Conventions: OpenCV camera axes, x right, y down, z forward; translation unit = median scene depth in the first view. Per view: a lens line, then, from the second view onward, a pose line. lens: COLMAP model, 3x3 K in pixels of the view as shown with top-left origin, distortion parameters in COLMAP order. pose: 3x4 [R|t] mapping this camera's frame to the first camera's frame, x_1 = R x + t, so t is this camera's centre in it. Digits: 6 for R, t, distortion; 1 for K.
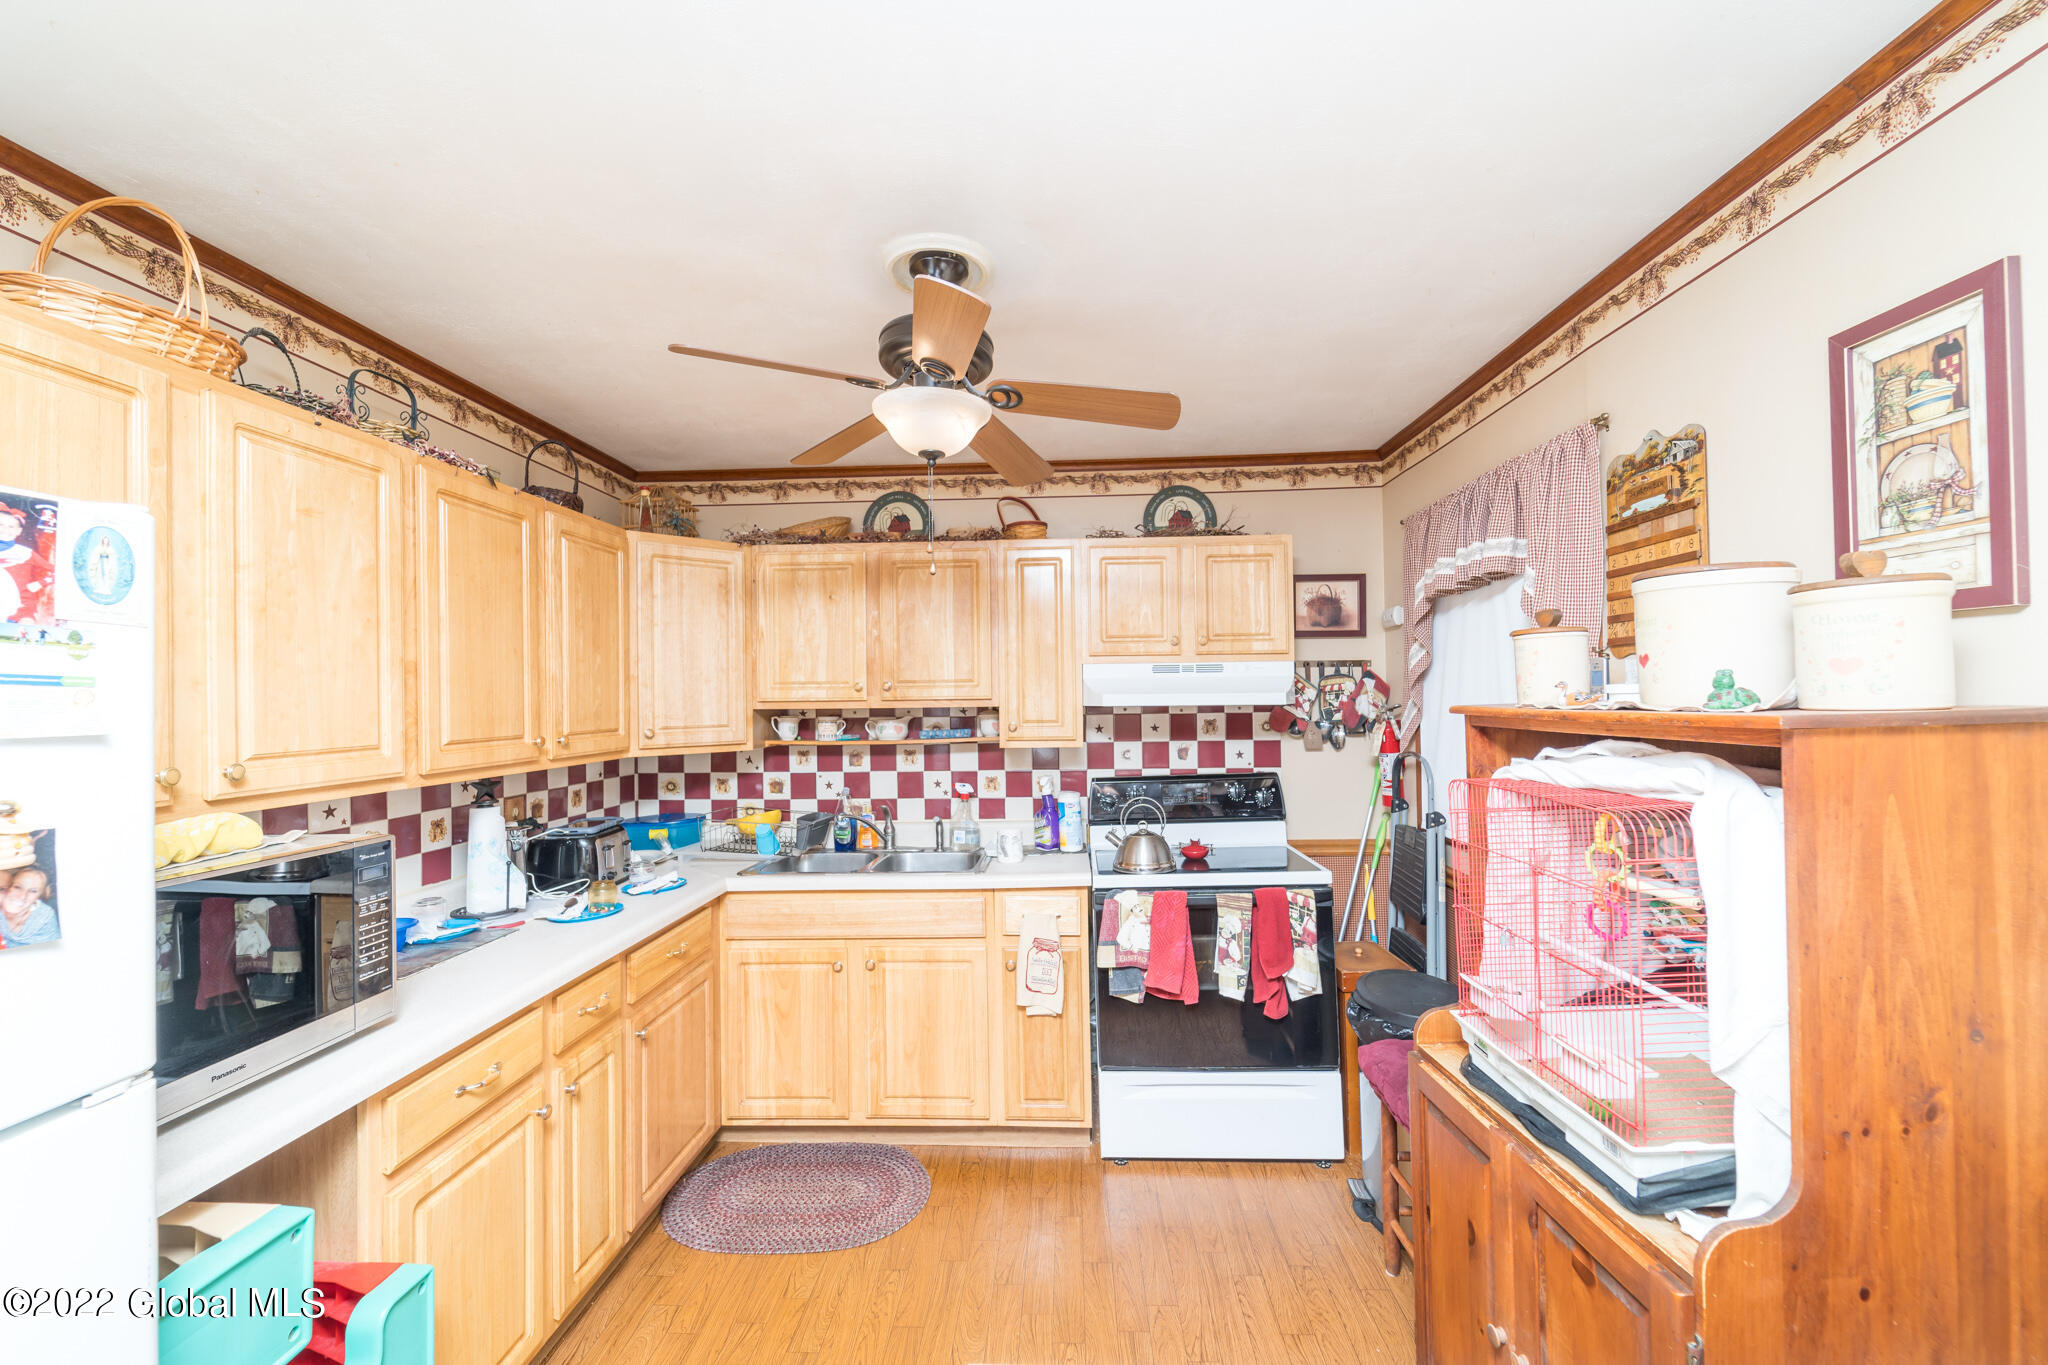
lens RADIAL K [[828.4, 0, 1027.2], [0, 828.4, 678.9], [0, 0, 1]] dist [-0.009898, 0.000002]
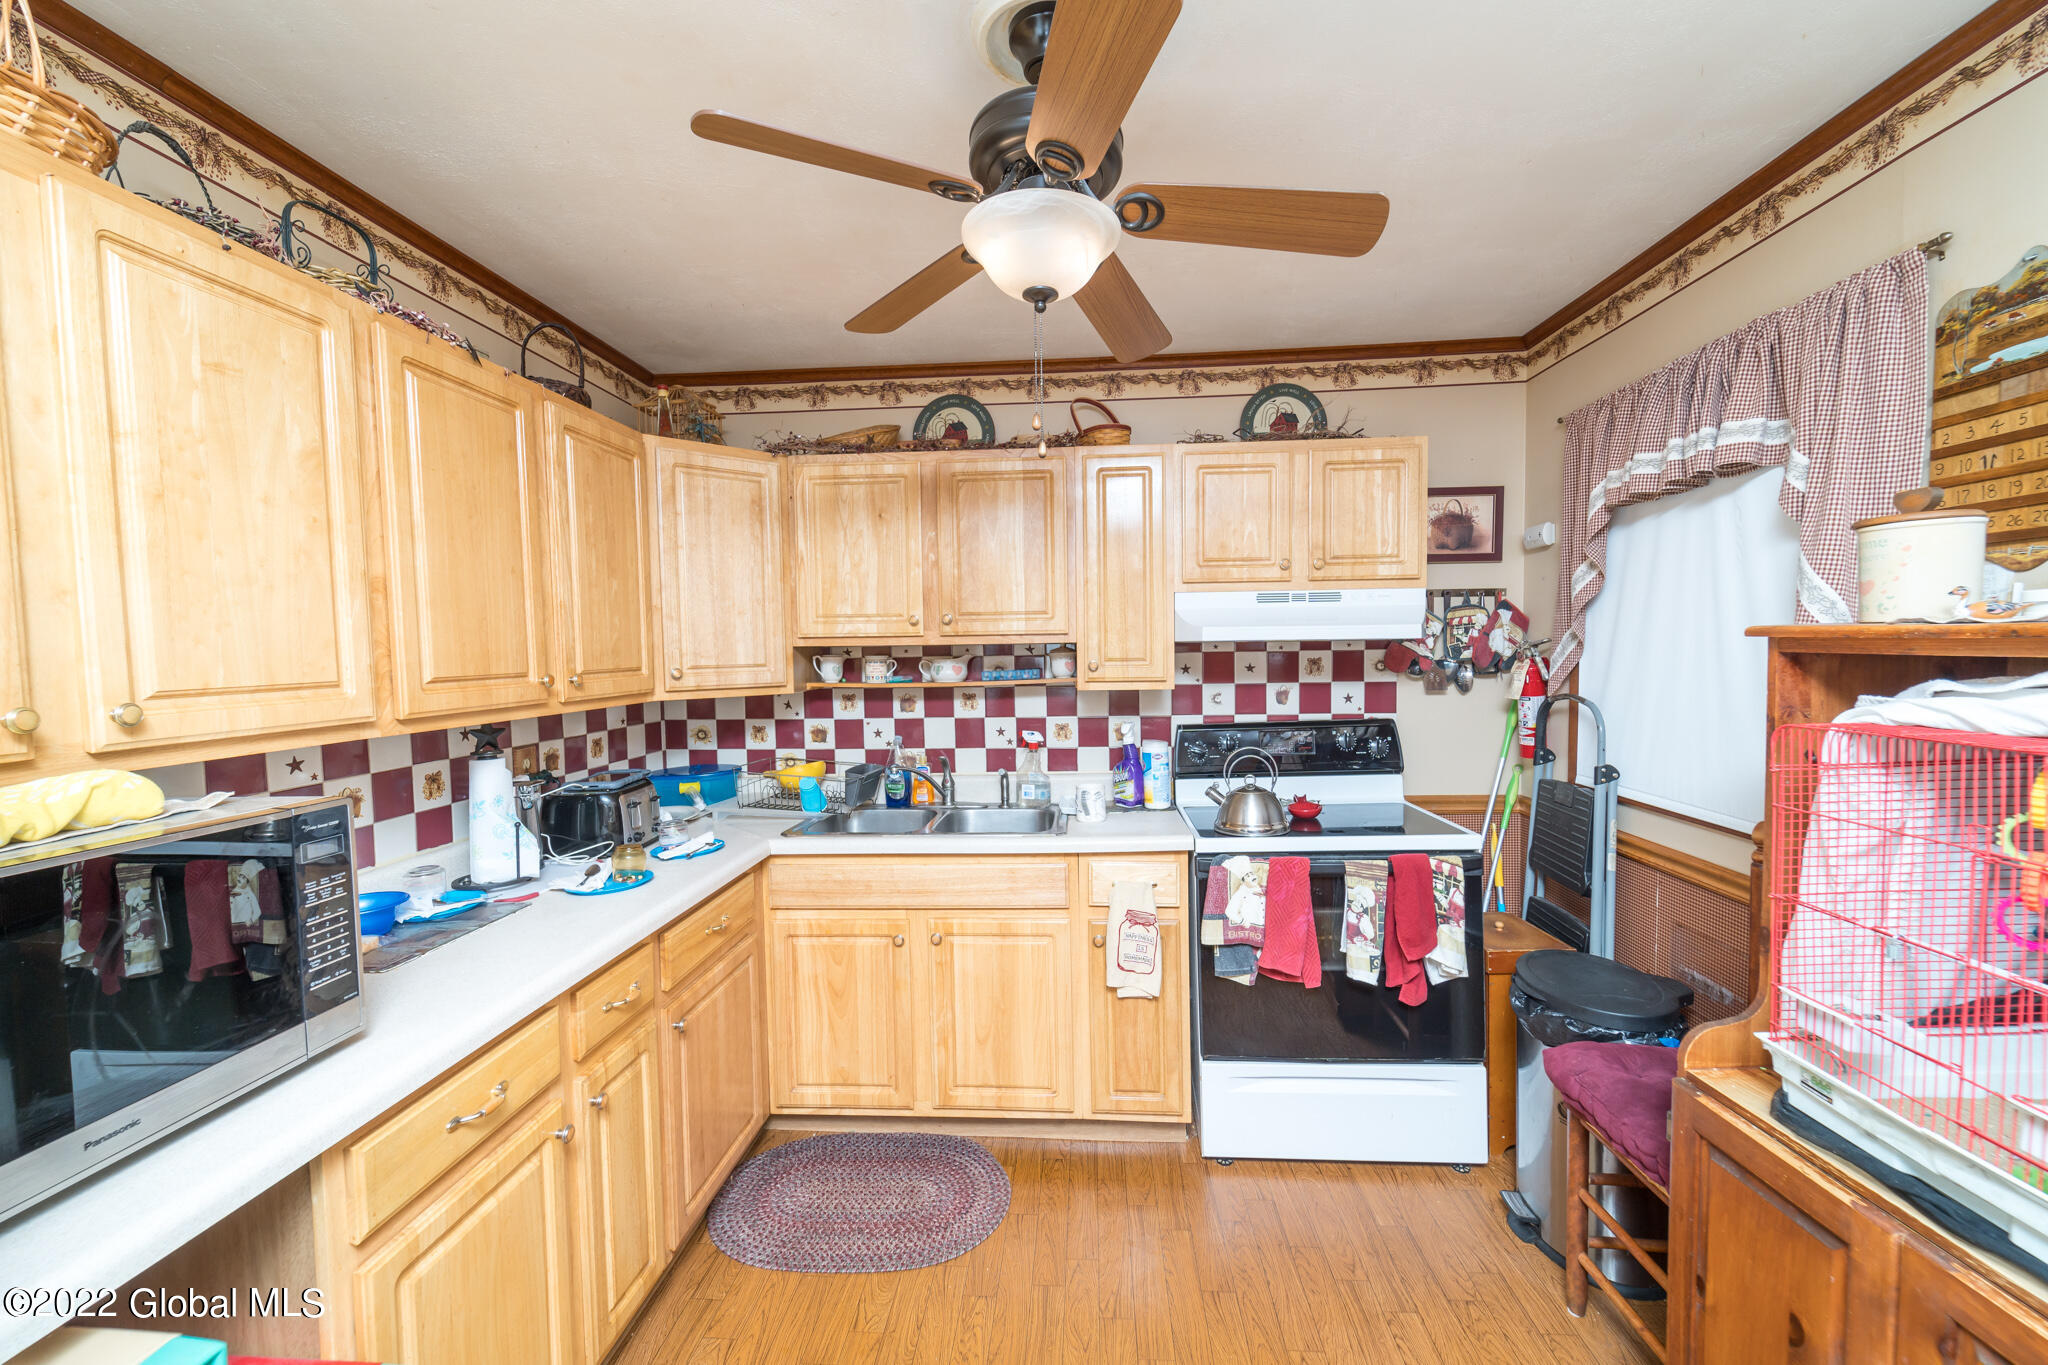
lens RADIAL K [[830.4, 0, 1024.0], [0, 830.4, 682.5], [0, 0, 1]] dist [-0.010171, -0.000123]
pose [[0.999616, -0.001326, -0.027691, -0.074418], [0.003139, 0.997845, 0.065534, 0.020786], [0.027545, -0.065596, 0.997466, 0.153763]]
